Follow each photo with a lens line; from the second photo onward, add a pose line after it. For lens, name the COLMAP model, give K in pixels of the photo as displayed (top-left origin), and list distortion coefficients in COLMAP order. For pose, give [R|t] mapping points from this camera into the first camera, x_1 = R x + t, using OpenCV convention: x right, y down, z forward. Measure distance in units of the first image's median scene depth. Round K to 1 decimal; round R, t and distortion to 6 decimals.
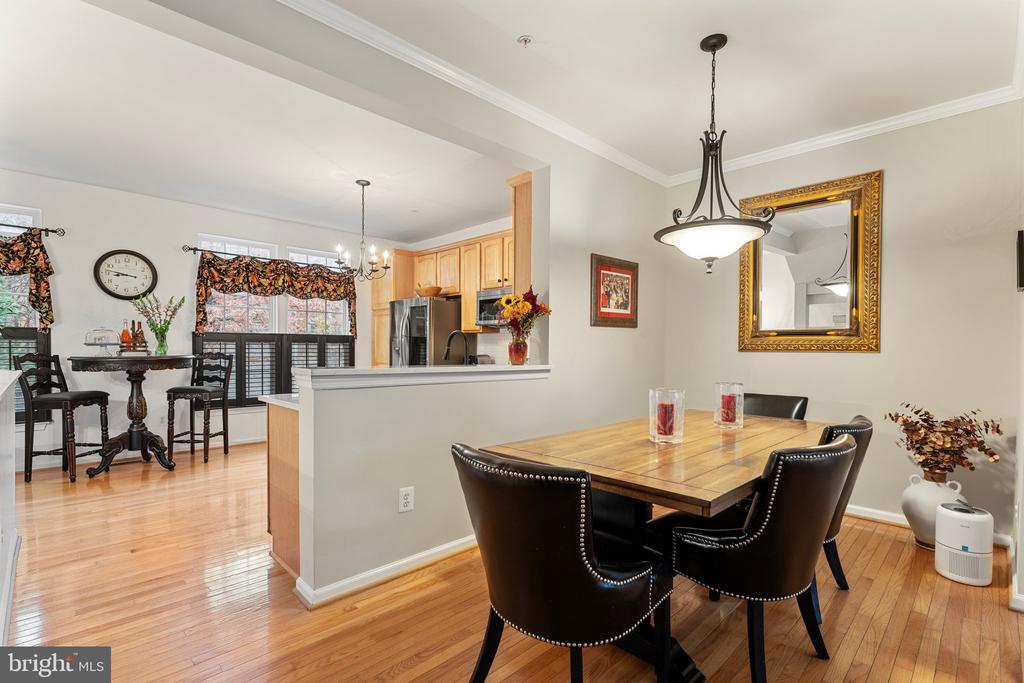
lens RADIAL K [[475.7, 0, 516.9], [0, 475.7, 355.2], [0, 0, 1]] dist [0.000169, -0.000265]
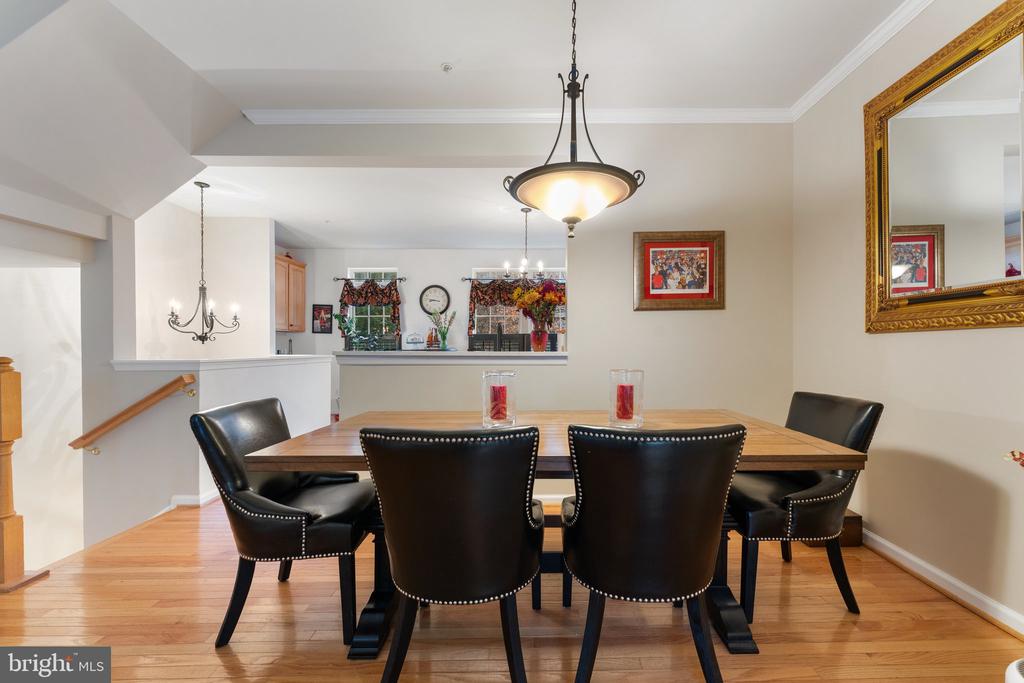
lens RADIAL K [[423.2, 0, 537.9], [0, 423.2, 355.1], [0, 0, 1]] dist [-0.002206, -0.000191]
pose [[0.716209, 0.000610, -0.697885, 0.487089], [-0.000657, 1.000000, 0.000200, 0.020429], [0.697885, 0.000315, 0.716210, 0.227390]]
